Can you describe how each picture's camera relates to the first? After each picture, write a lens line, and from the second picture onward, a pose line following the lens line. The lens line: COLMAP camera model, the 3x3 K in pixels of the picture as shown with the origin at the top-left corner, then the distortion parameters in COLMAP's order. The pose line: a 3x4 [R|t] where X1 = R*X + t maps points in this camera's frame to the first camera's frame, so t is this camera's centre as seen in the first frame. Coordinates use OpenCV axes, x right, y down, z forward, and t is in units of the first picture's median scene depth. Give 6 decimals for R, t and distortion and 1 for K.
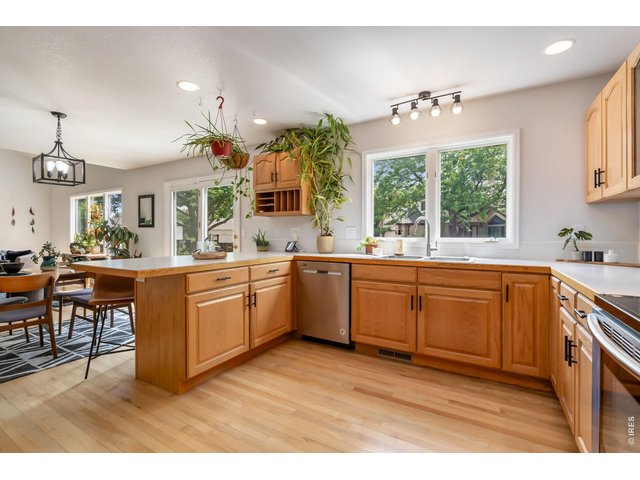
lens RADIAL K [[292.6, 0, 319.6], [0, 292.6, 236.2], [0, 0, 1]] dist [-0.003657, -0.000539]
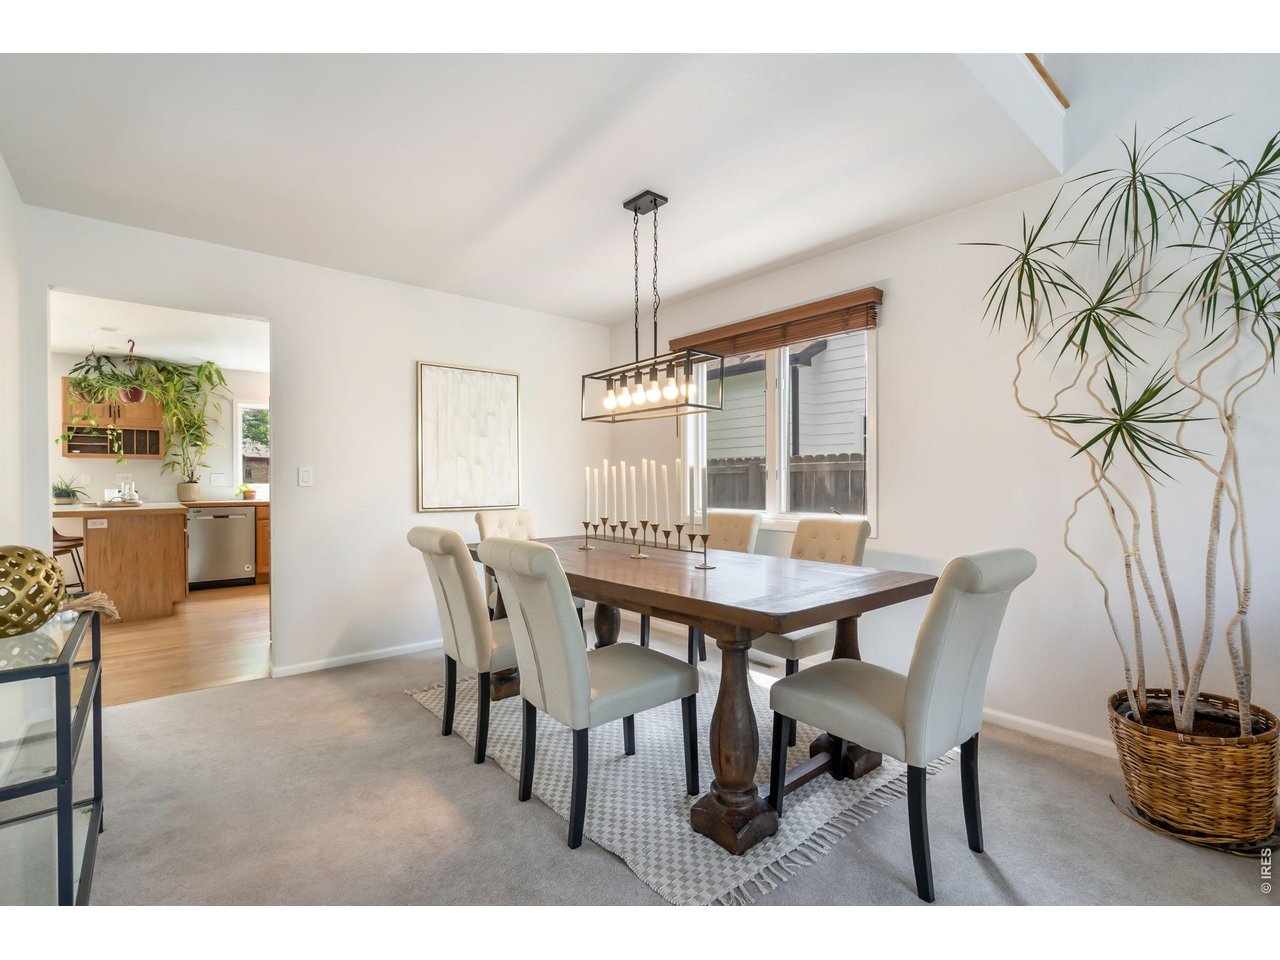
lens RADIAL K [[585.2, 0, 643.0], [0, 585.2, 477.3], [0, 0, 1]] dist [-0.003657, -0.000539]
pose [[0.331370, 0.002967, 0.943496, -1.228223], [0.009430, 0.999935, -0.006457, 0.005864], [-0.943454, 0.011037, 0.331321, -0.947846]]
